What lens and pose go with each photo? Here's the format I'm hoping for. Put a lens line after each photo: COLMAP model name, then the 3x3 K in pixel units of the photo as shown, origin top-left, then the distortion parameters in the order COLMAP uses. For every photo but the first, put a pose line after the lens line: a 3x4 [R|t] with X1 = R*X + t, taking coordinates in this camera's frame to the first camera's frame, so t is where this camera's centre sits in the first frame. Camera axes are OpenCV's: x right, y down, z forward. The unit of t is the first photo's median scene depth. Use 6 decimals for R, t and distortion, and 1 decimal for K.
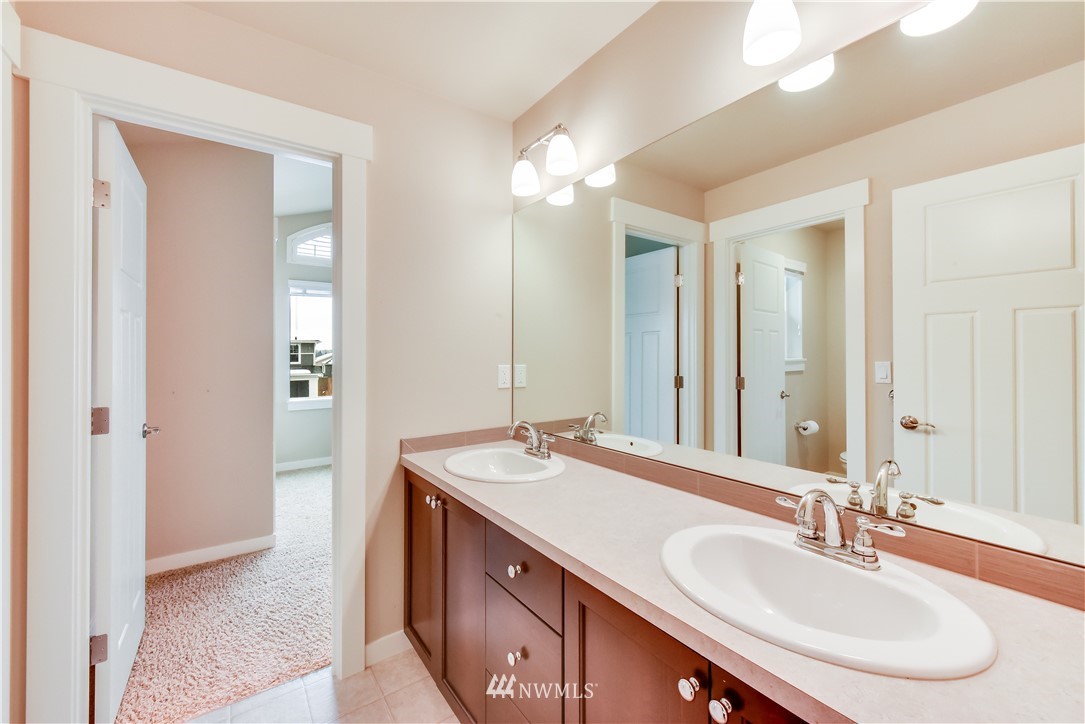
lens RADIAL K [[451.9, 0, 547.5], [0, 451.9, 359.0], [0, 0, 1]] dist [-0.003816, -0.000823]
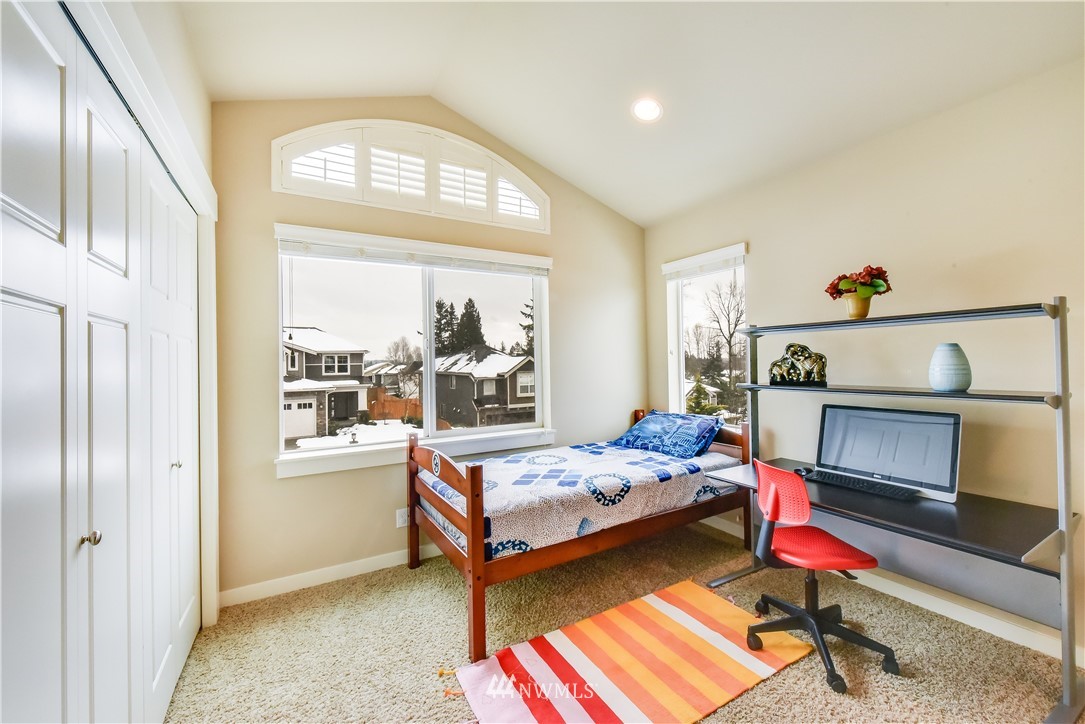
lens RADIAL K [[435.2, 0, 547.6], [0, 435.2, 358.7], [0, 0, 1]] dist [-0.003394, -0.000213]
pose [[0.996411, -0.016755, -0.082973, -0.111550], [0.015355, 0.999729, -0.017489, -0.001440], [0.083244, 0.016152, 0.996398, 0.267812]]
